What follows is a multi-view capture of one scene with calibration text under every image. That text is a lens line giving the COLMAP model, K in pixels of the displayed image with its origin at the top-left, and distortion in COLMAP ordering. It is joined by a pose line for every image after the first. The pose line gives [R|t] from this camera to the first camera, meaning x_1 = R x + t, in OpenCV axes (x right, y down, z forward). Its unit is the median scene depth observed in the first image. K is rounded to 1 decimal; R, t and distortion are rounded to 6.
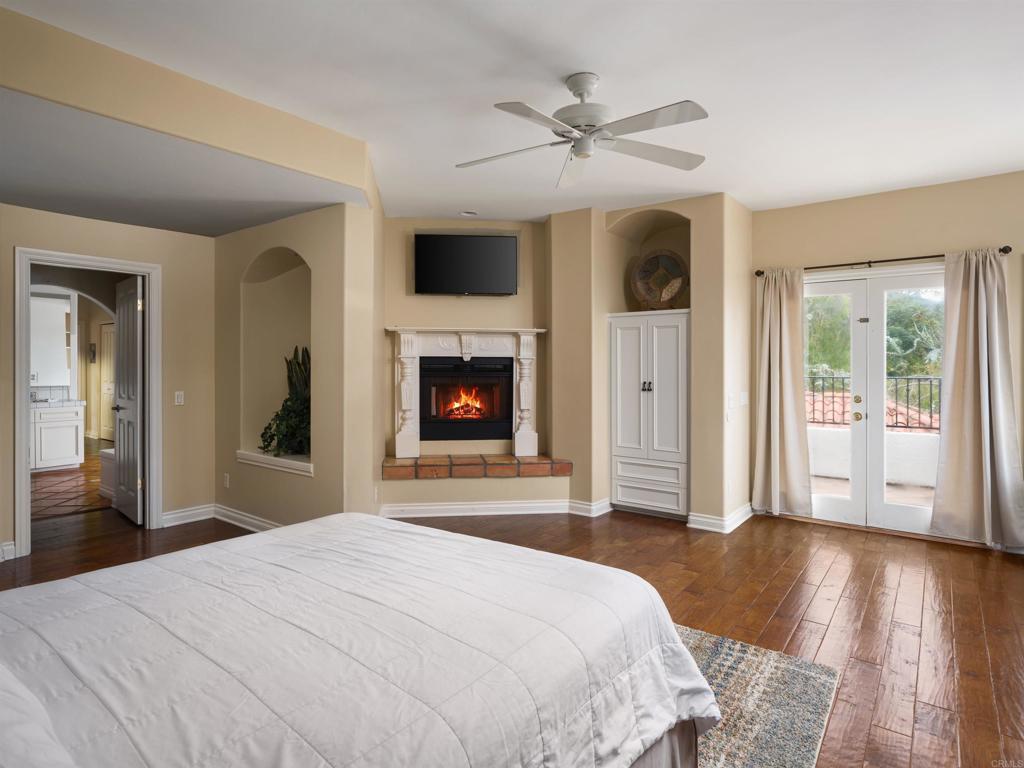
lens RADIAL K [[569.3, 0, 510.3], [0, 569.3, 361.9], [0, 0, 1]] dist [-0.004977, -0.001312]
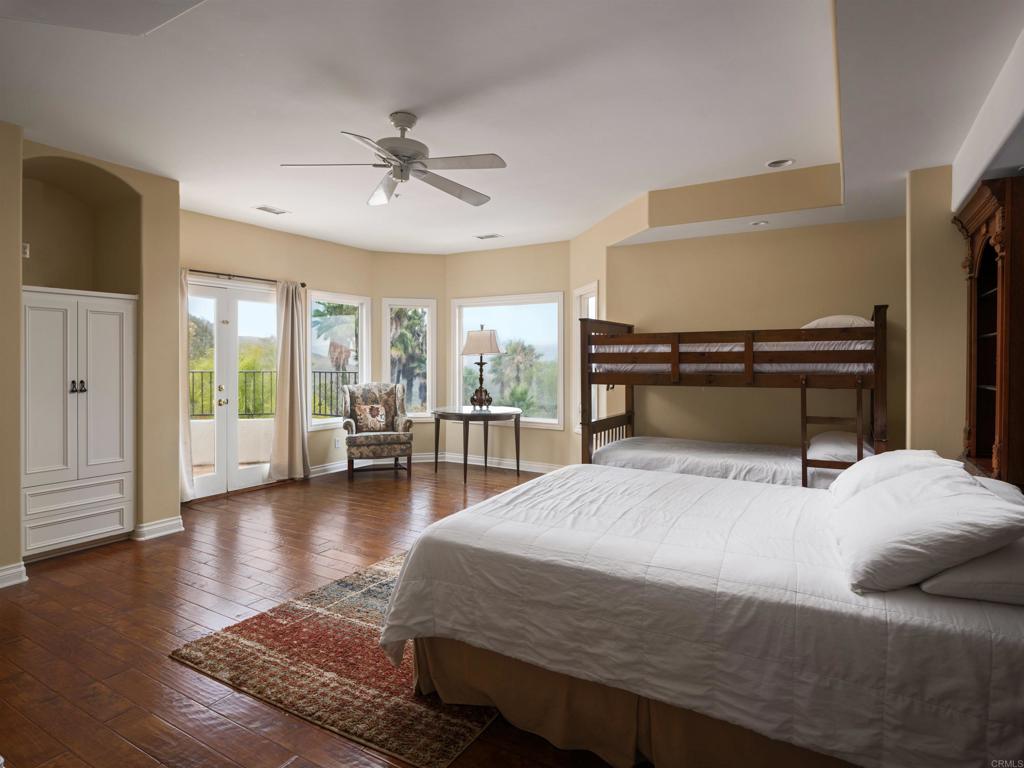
lens RADIAL K [[569.3, 0, 510.3], [0, 569.3, 361.9], [0, 0, 1]] dist [-0.004977, -0.001312]
pose [[-0.111462, -0.001962, 0.993767, -0.630094], [0.002863, 0.999993, 0.002295, 0.009556], [-0.993765, 0.003101, -0.111456, 0.522125]]
